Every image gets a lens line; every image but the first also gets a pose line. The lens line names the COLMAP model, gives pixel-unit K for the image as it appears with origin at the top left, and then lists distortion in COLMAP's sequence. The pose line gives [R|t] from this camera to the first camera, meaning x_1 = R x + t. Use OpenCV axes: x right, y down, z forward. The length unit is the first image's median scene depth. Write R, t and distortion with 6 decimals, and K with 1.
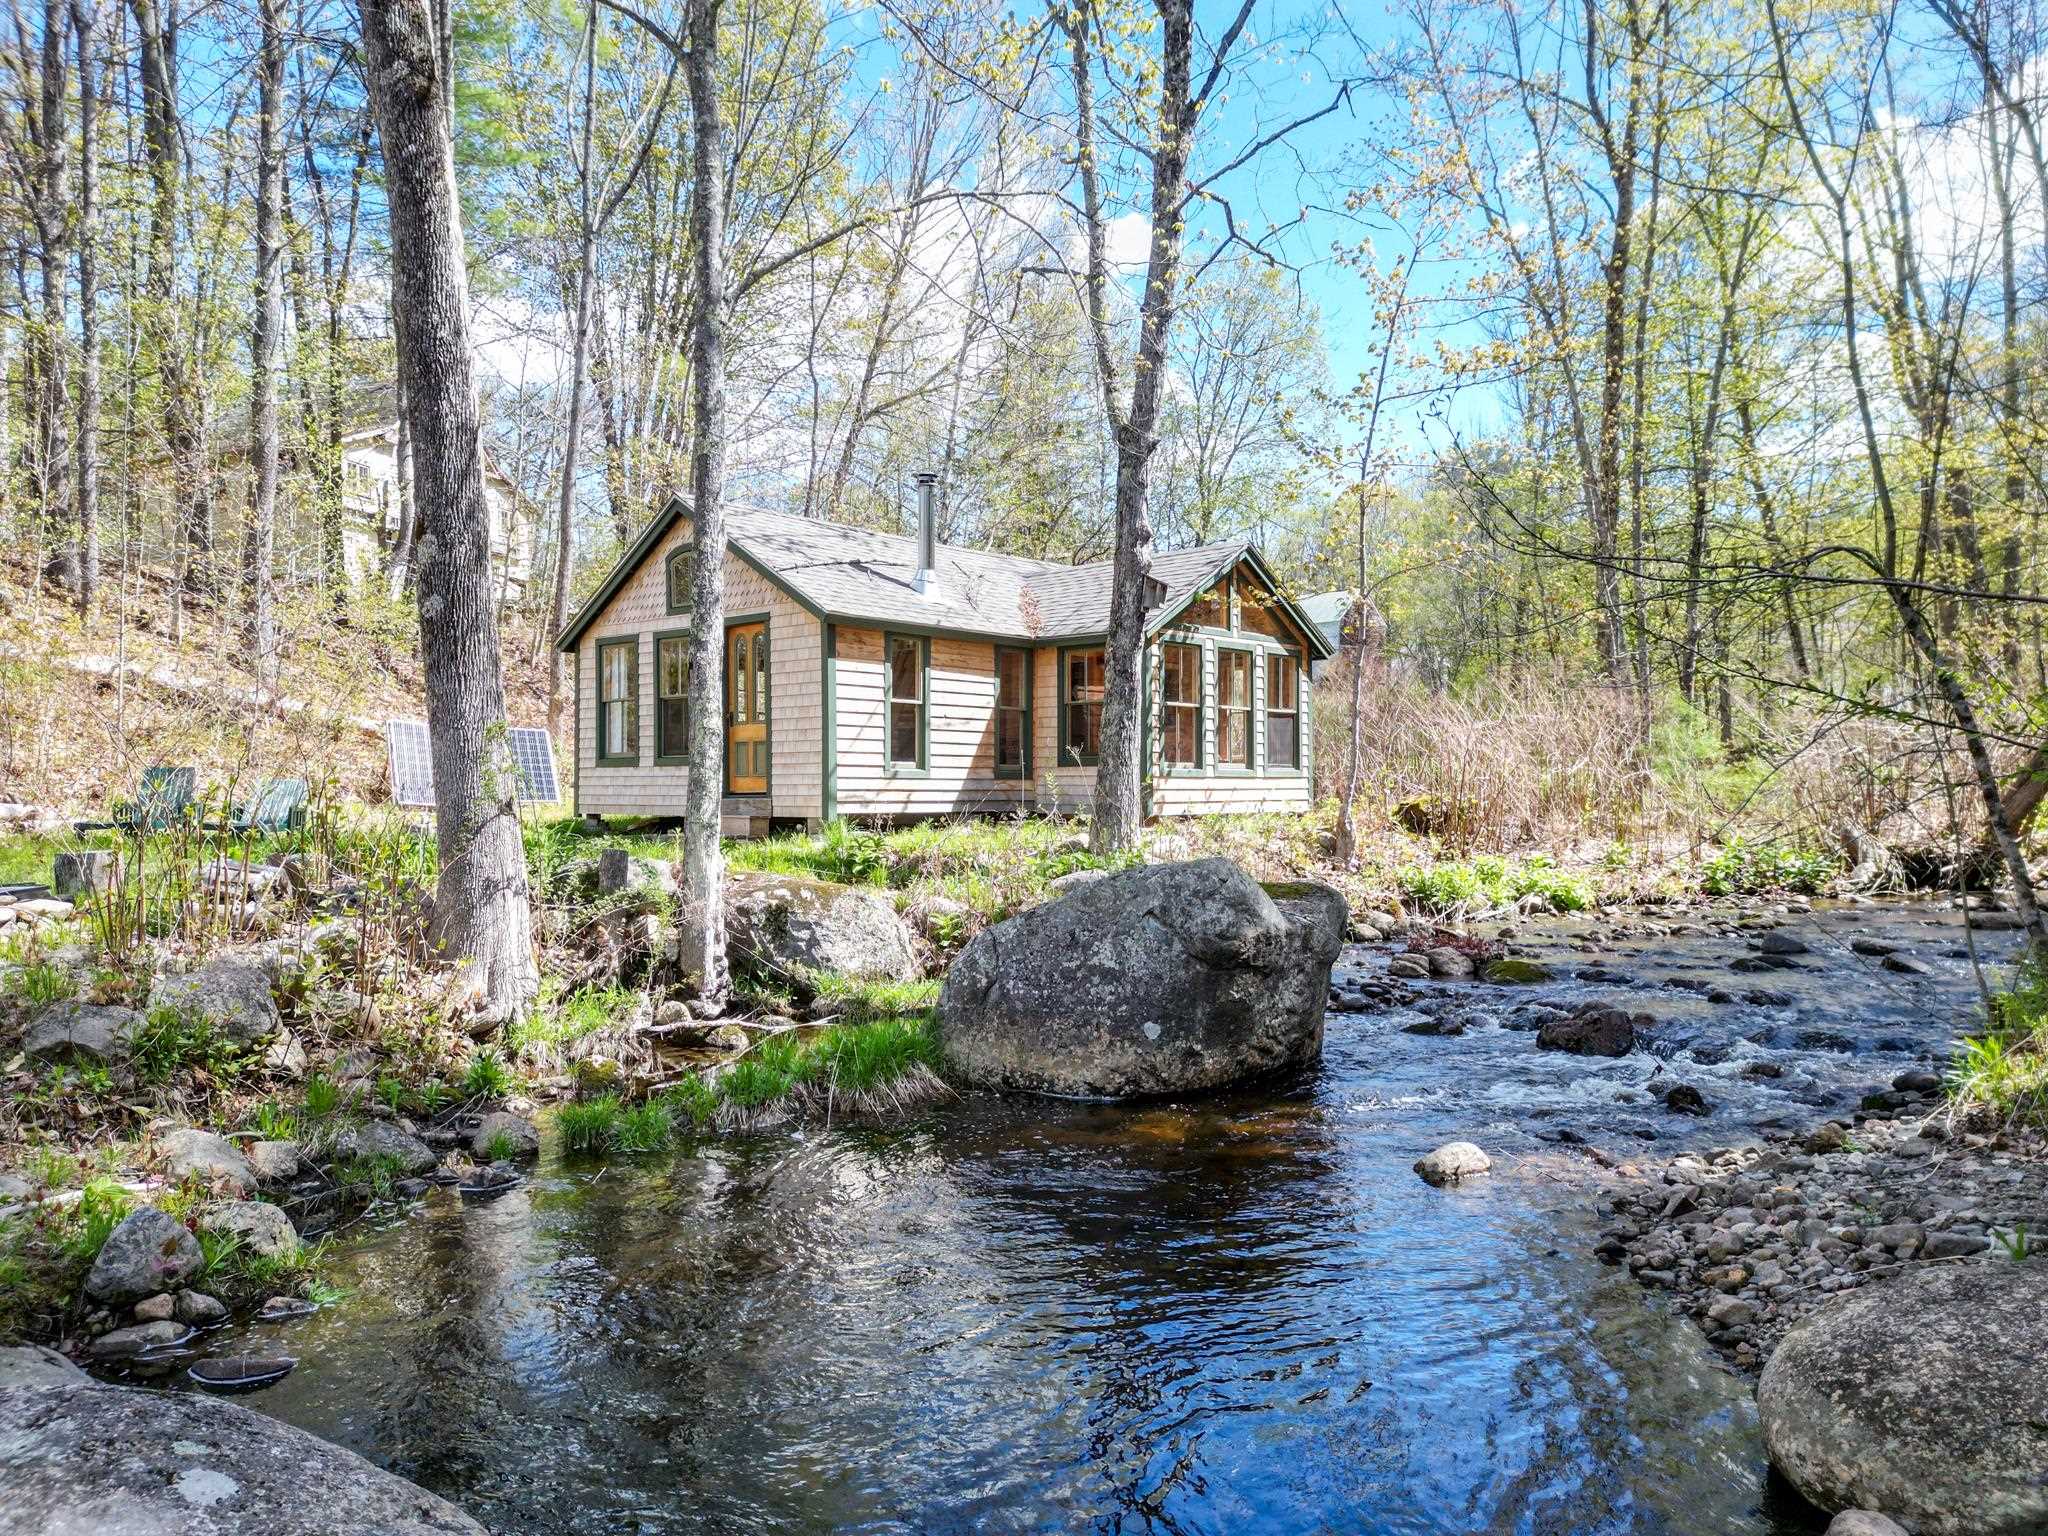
lens RADIAL K [[1444.2, 0, 1014.8], [0, 1444.2, 766.5], [0, 0, 1]] dist [0.161776, -0.267971]
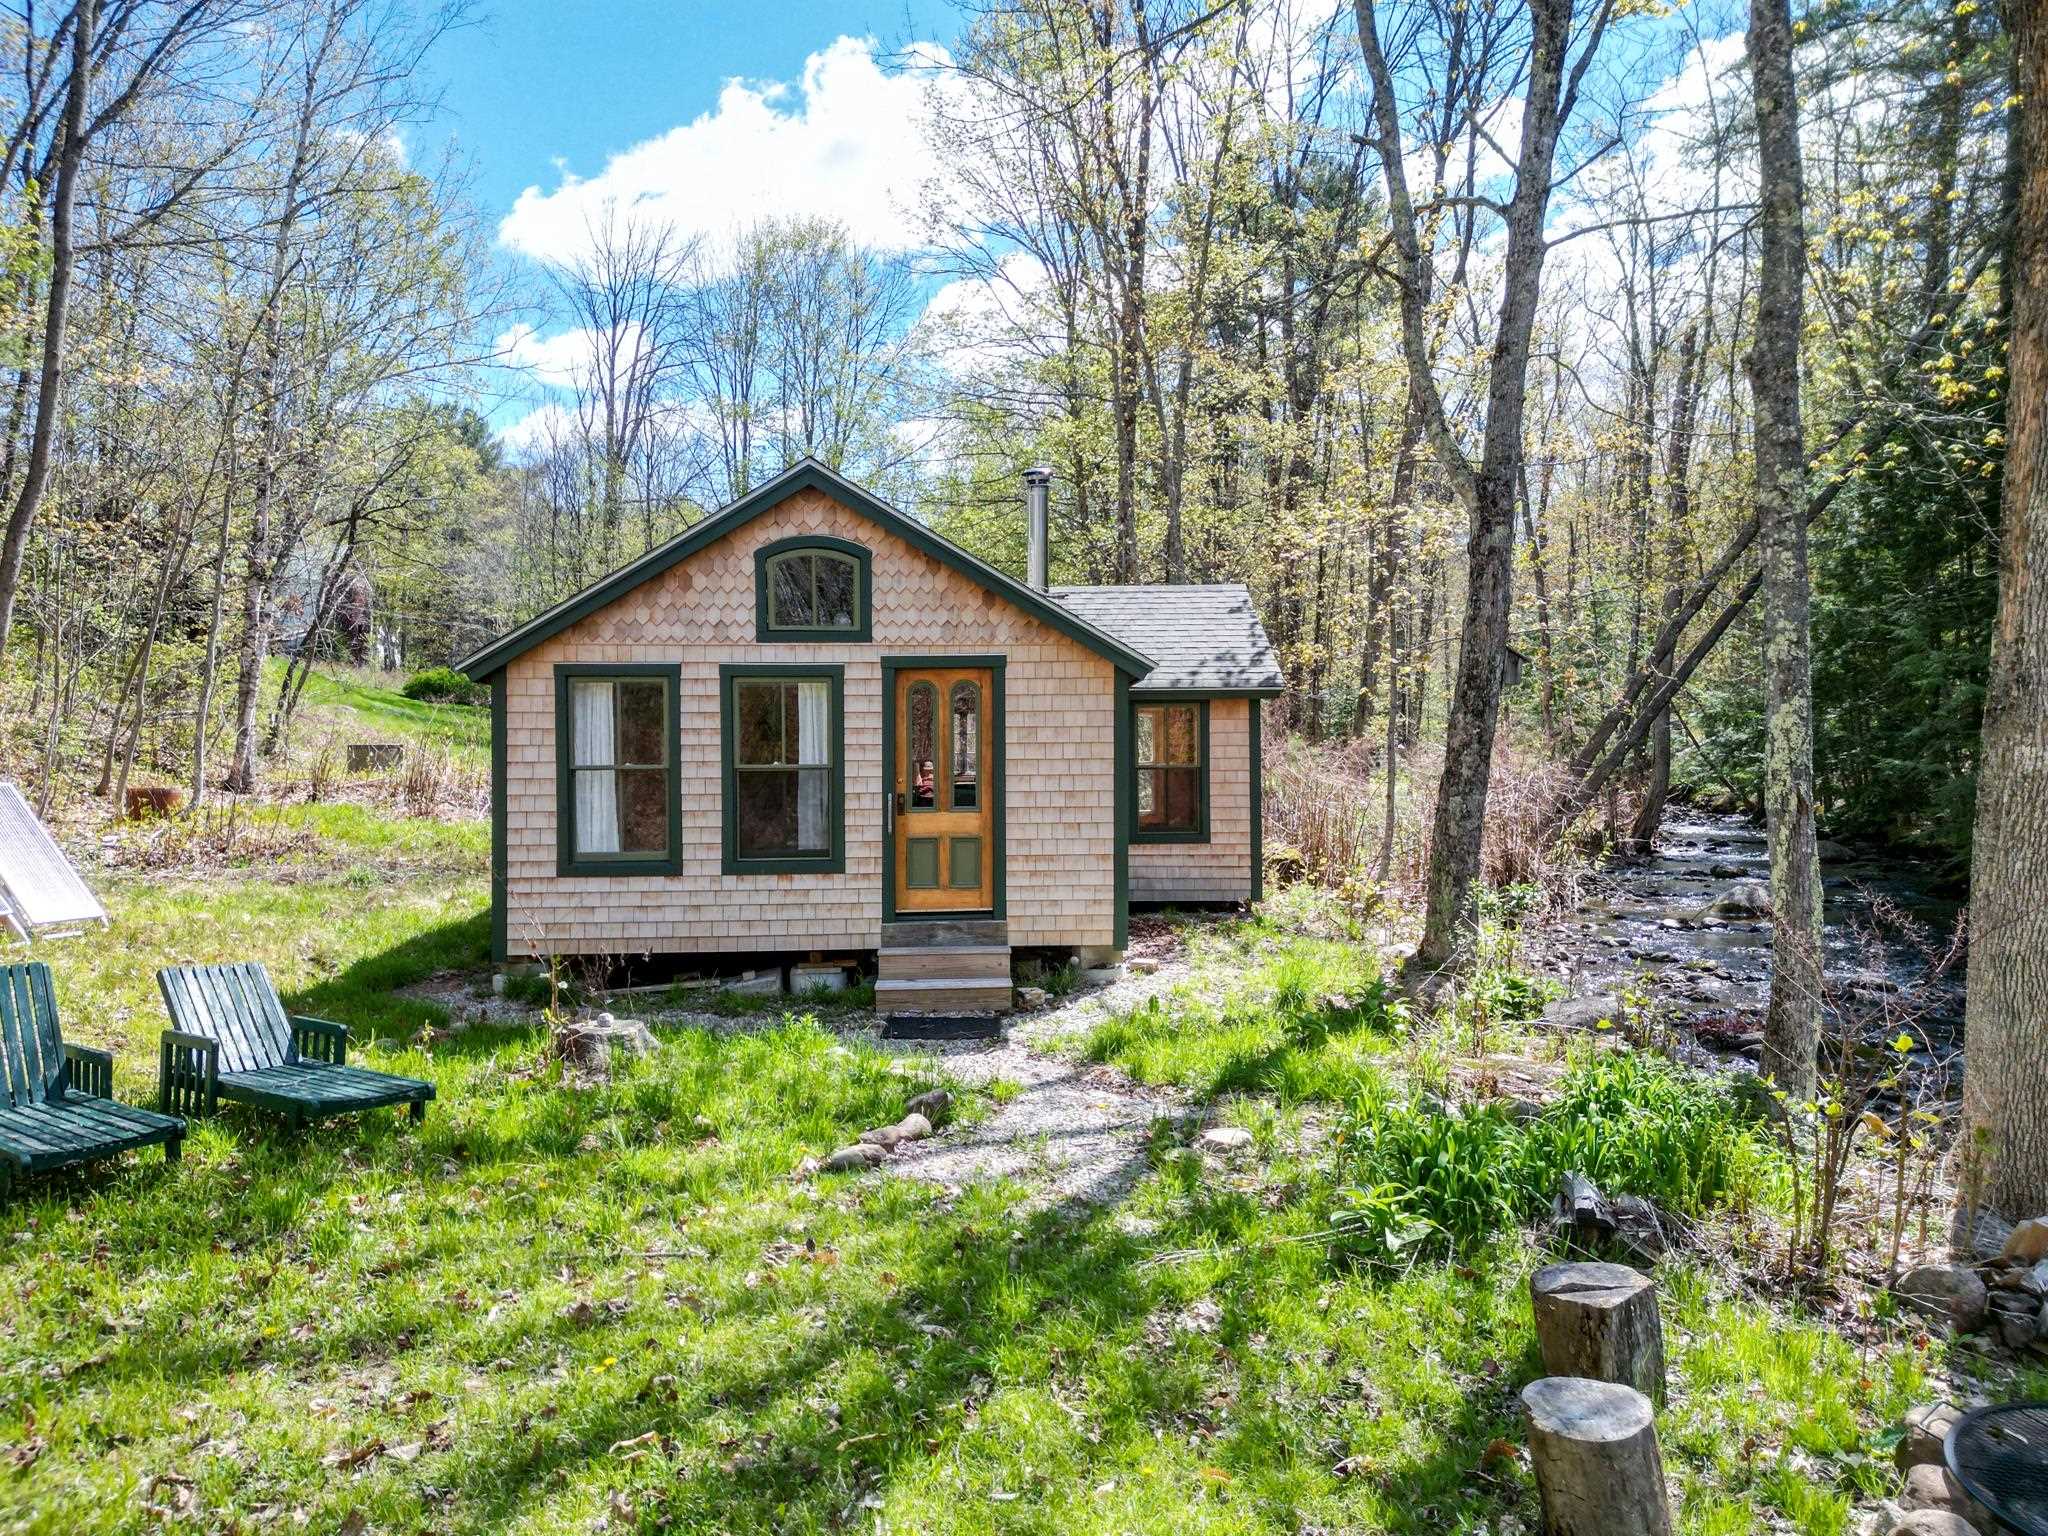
lens RADIAL K [[1444.2, 0, 1014.8], [0, 1444.2, 766.5], [0, 0, 1]] dist [0.161776, -0.267971]
pose [[0.717799, -0.010212, 0.696175, -0.617476], [-0.006957, 0.999737, 0.021838, -0.064428], [-0.696216, -0.020518, 0.717539, 0.471090]]
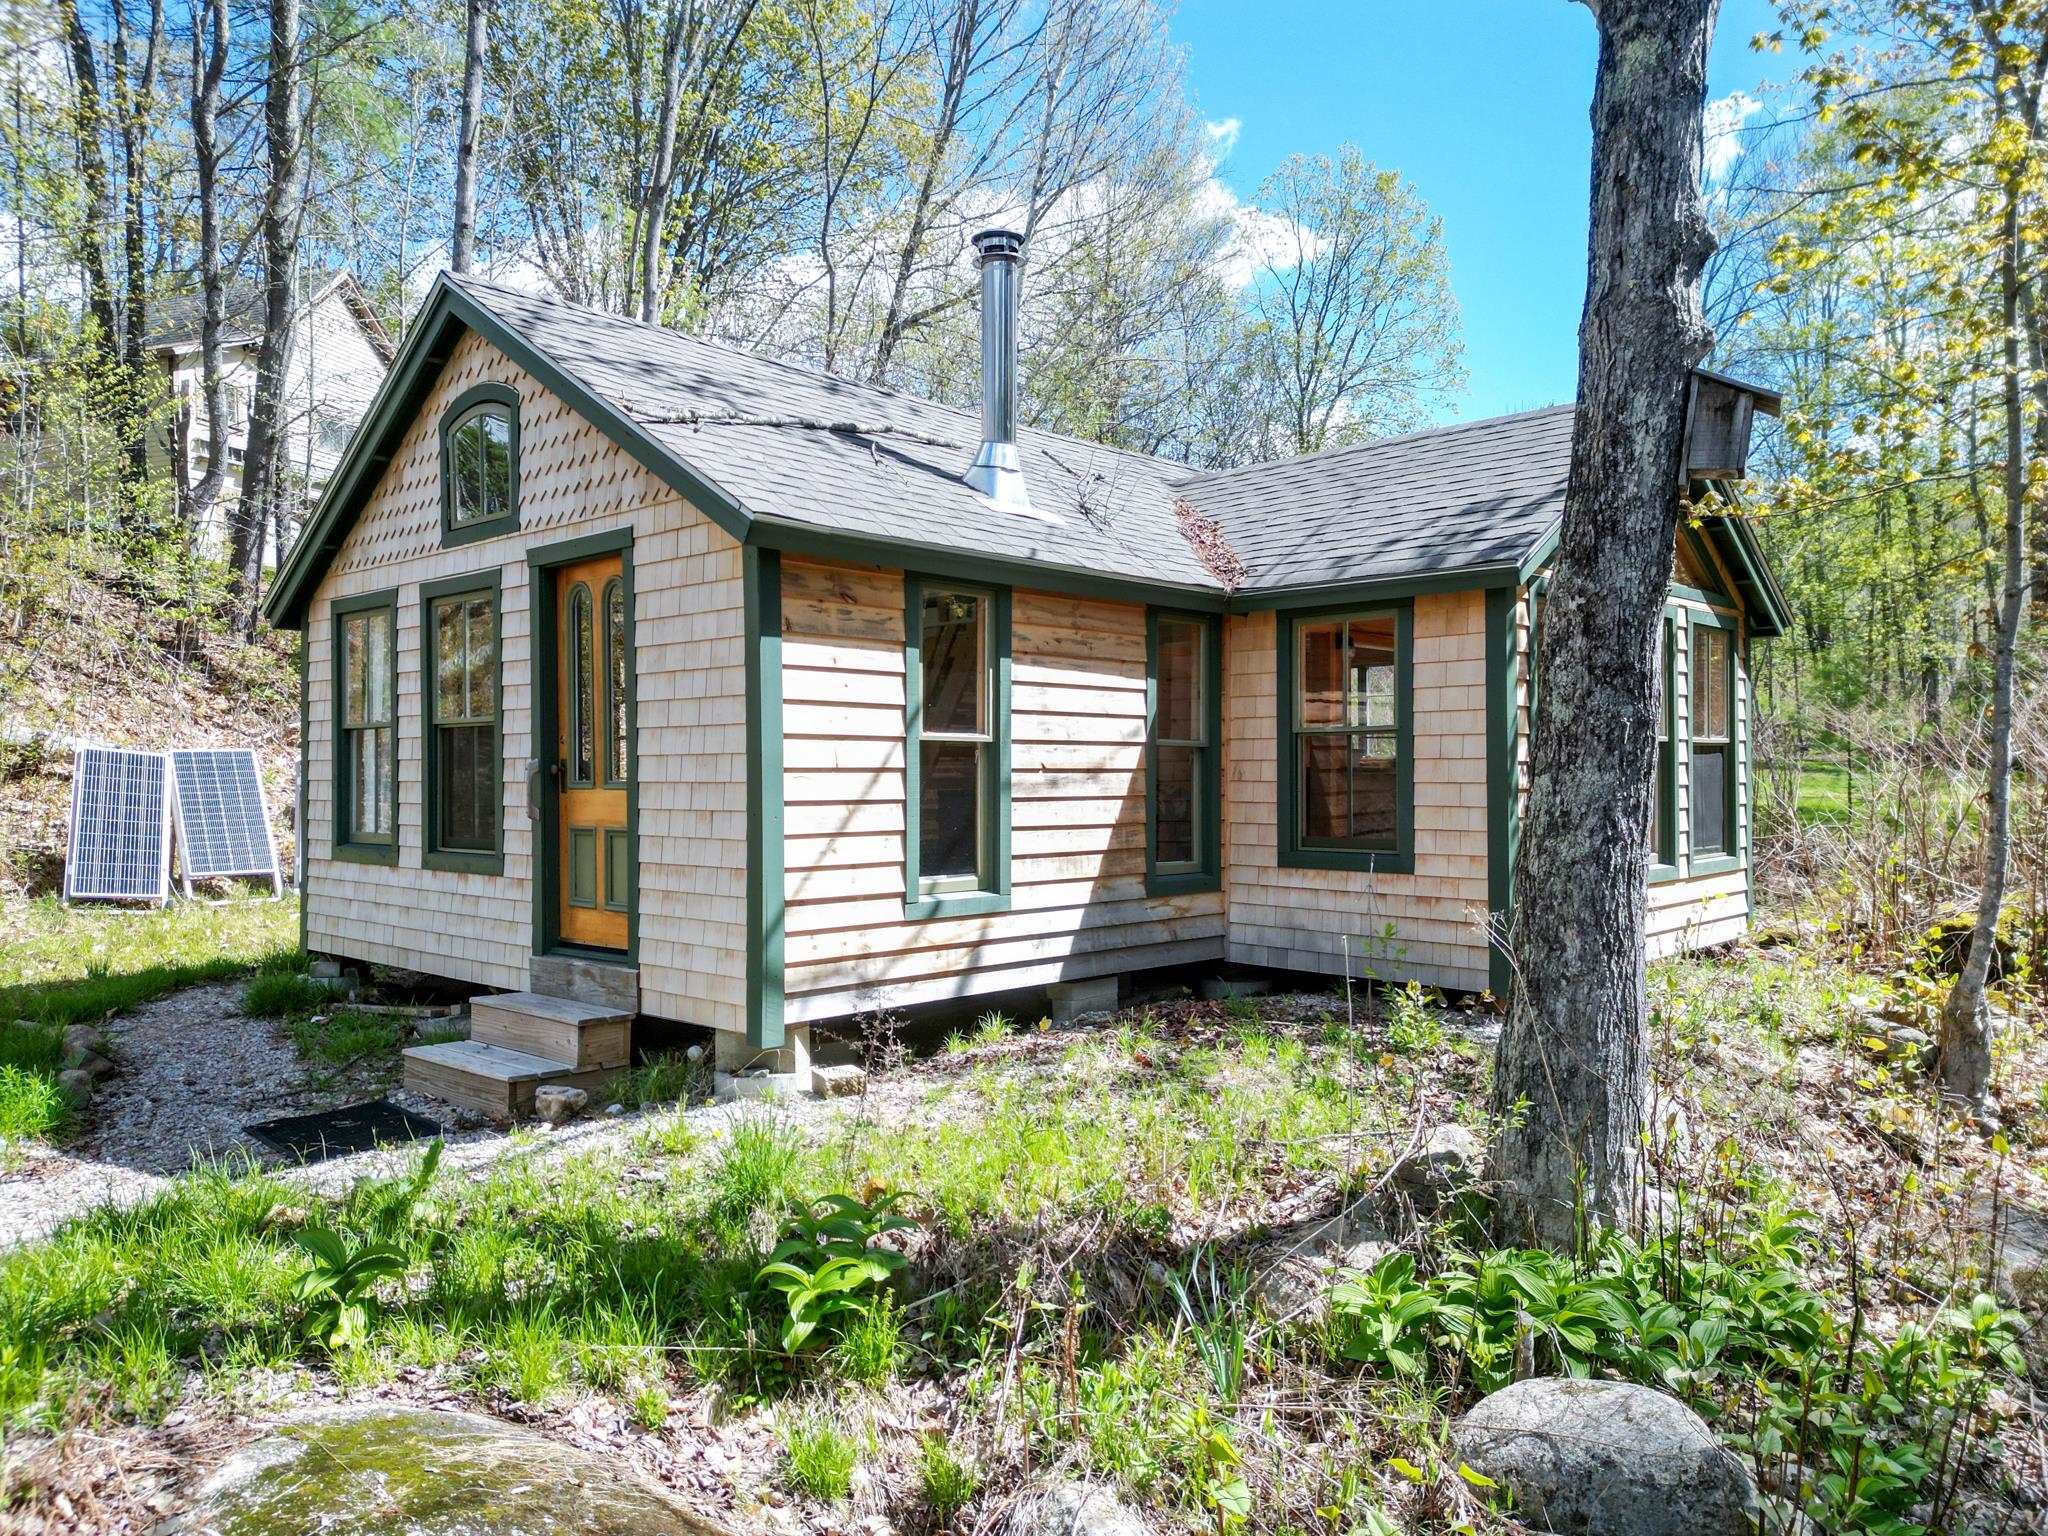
lens RADIAL K [[1419.8, 0, 1020.7], [0, 1419.8, 768.5], [0, 0, 1]] dist [0.094767, -0.089656]
pose [[0.999645, -0.001093, -0.026637, -0.043228], [0.001472, 0.999898, 0.014186, -0.040154], [0.026619, -0.014220, 0.999545, 0.558167]]
